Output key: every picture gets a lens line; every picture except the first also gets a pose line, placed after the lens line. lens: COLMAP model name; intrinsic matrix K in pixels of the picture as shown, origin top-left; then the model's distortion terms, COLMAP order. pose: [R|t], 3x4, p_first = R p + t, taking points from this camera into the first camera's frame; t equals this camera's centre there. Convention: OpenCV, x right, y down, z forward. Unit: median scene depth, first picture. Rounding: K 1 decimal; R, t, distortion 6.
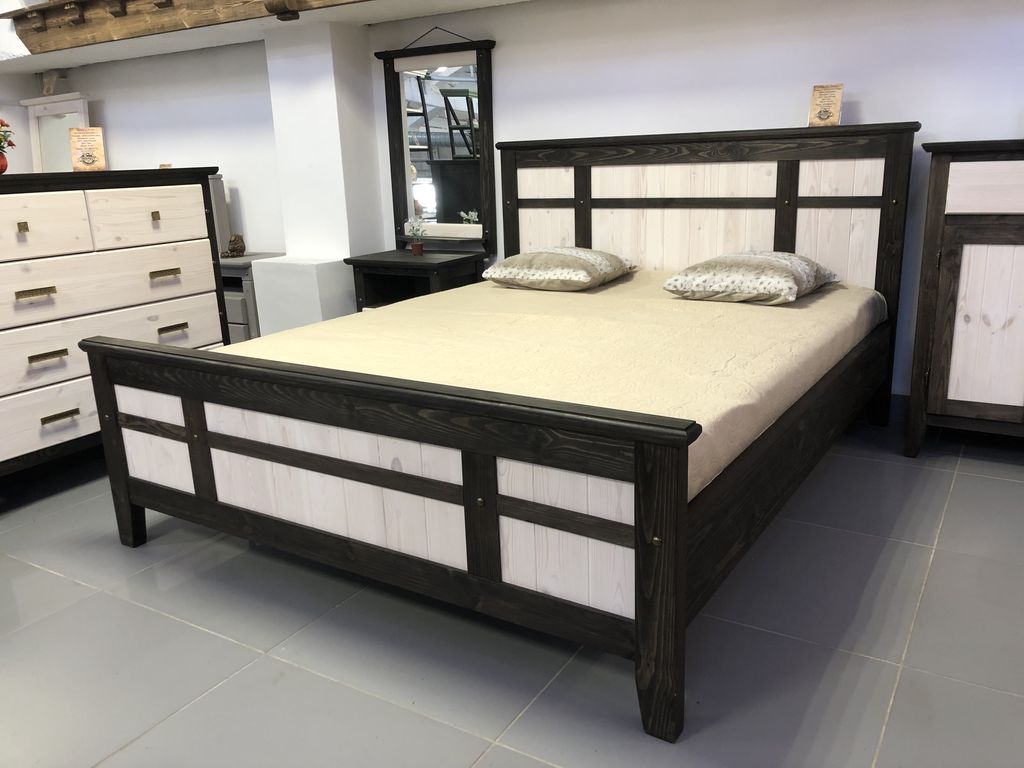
lens RADIAL K [[848.6, 0, 504.3], [0, 848.6, 382.1], [0, 0, 1]] dist [0.027844, -0.037149]
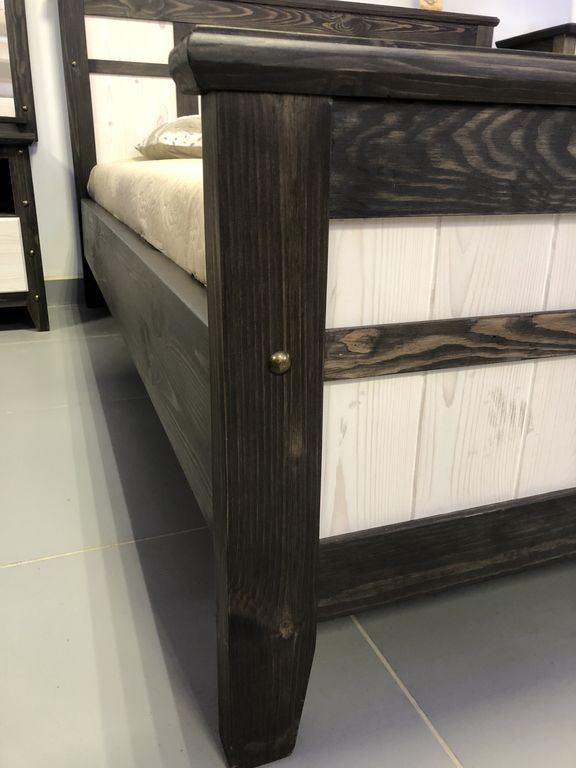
lens RADIAL K [[636.5, 0, 285.6], [0, 636.5, 381.4], [0, 0, 1]] dist [0.027844, -0.037149]
pose [[0.590939, -0.218126, 0.776667, -0.485356], [0.177733, 0.974298, 0.138400, 0.015856], [-0.786894, 0.056253, 0.614519, 0.682691]]
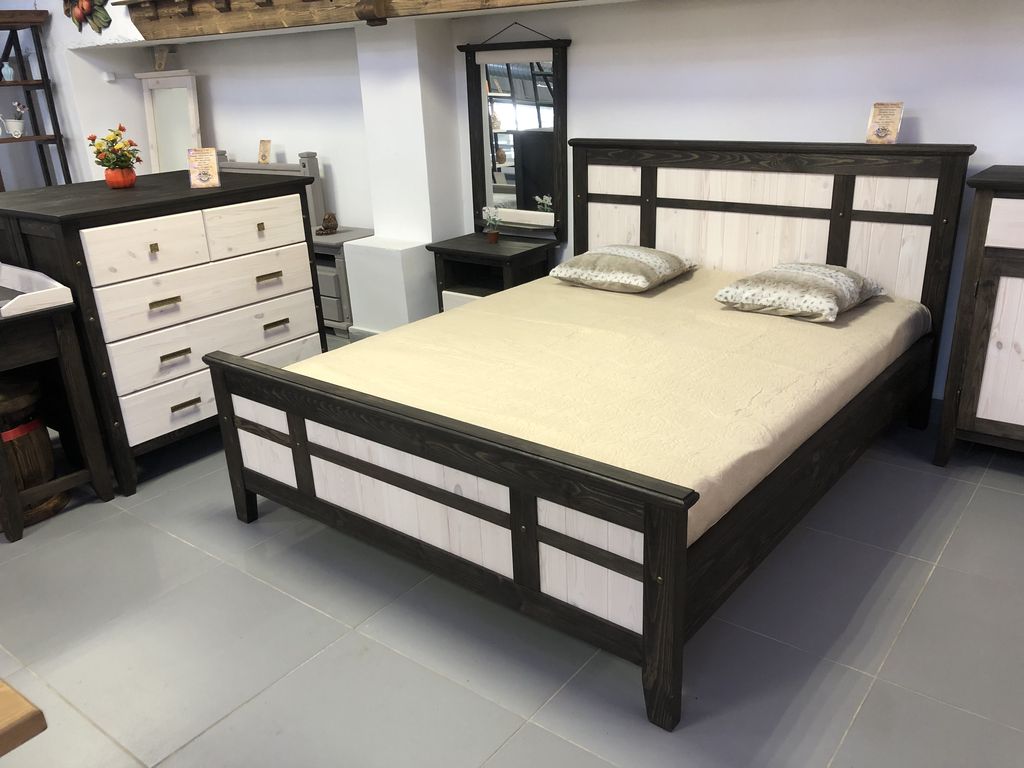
lens RADIAL K [[848.6, 0, 498.6], [0, 848.6, 391.0], [0, 0, 1]] dist [0.027844, -0.037149]
pose [[0.993841, 0.032584, -0.105912, 0.032843], [-0.021111, 0.993960, 0.107691, -0.105413], [0.108782, -0.104792, 0.988527, -0.110411]]
